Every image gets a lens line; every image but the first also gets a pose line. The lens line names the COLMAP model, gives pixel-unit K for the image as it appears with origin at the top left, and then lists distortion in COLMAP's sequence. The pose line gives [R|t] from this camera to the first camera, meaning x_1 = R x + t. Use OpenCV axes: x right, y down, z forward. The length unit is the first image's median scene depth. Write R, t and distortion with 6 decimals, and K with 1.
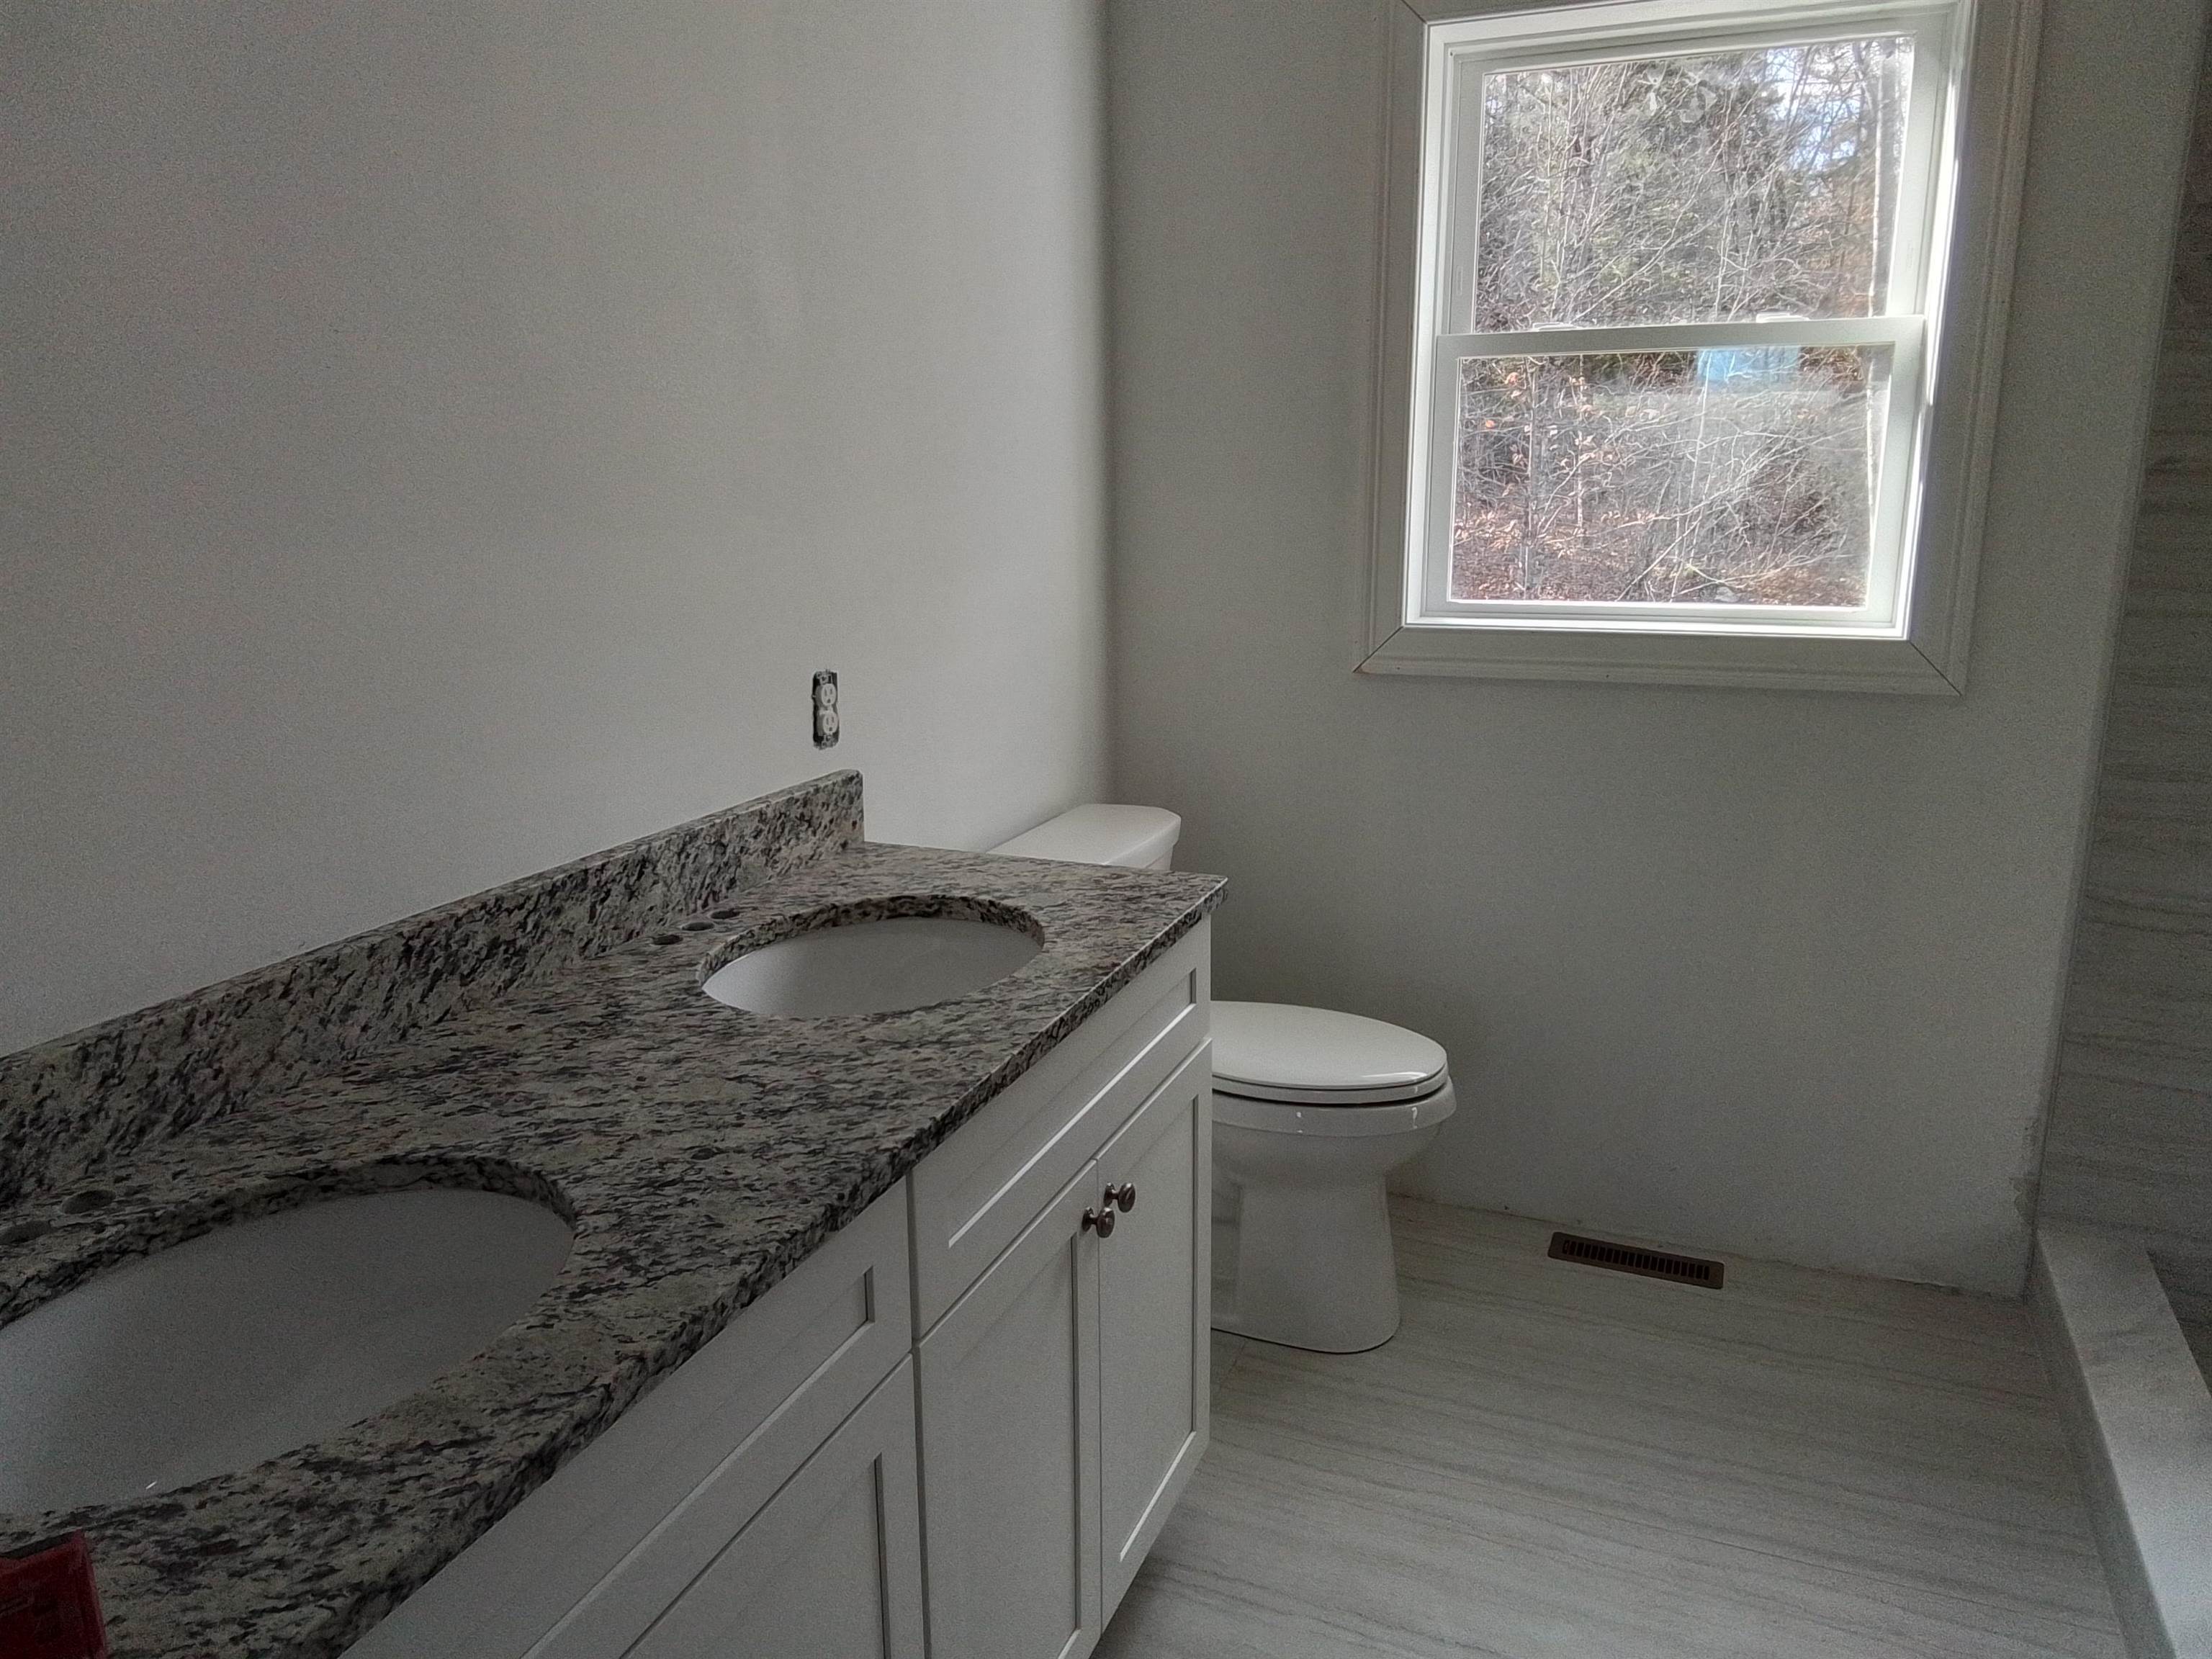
lens RADIAL K [[1528.3, 0, 1100.2], [0, 1528.3, 832.3], [0, 0, 1]] dist [0.055552, -0.062737]
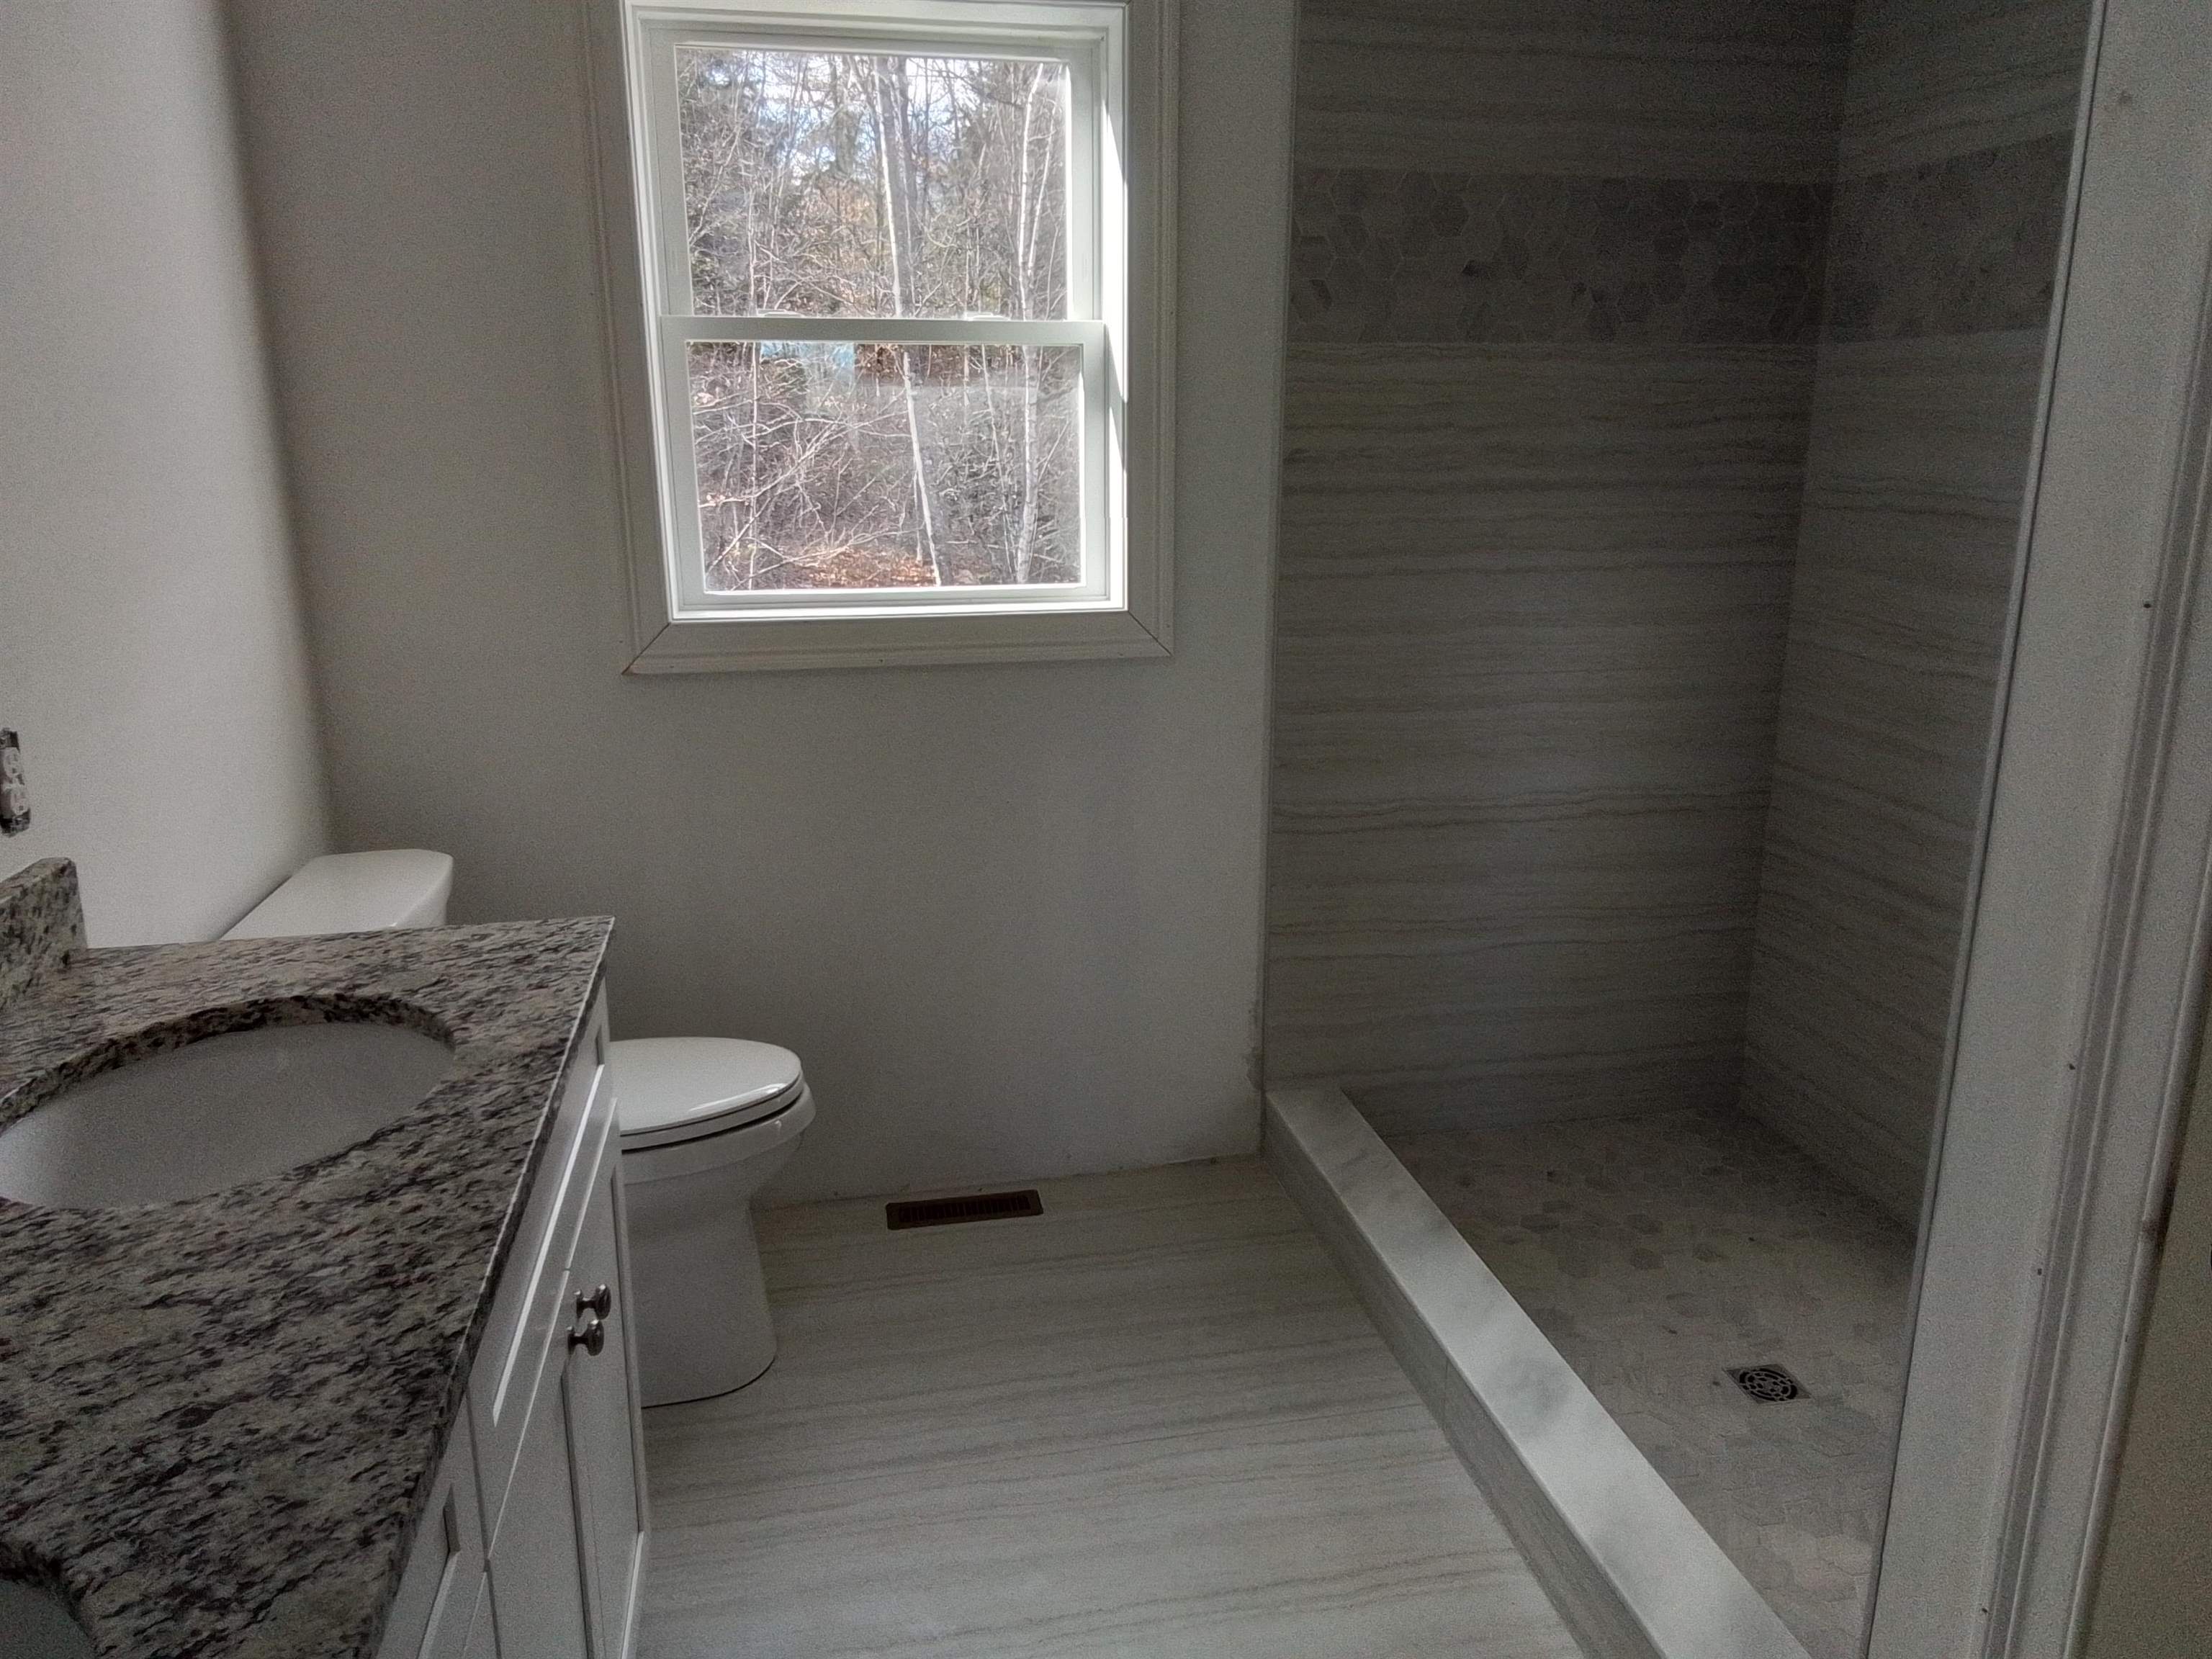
lens RADIAL K [[1528.3, 0, 1123.1], [0, 1528.3, 826.8], [0, 0, 1]] dist [0.055552, -0.062737]
pose [[0.830583, -0.133769, 0.540590, -0.140816], [0.129180, 0.990524, 0.046628, -0.024625], [-0.541705, 0.031105, 0.839993, 0.079136]]
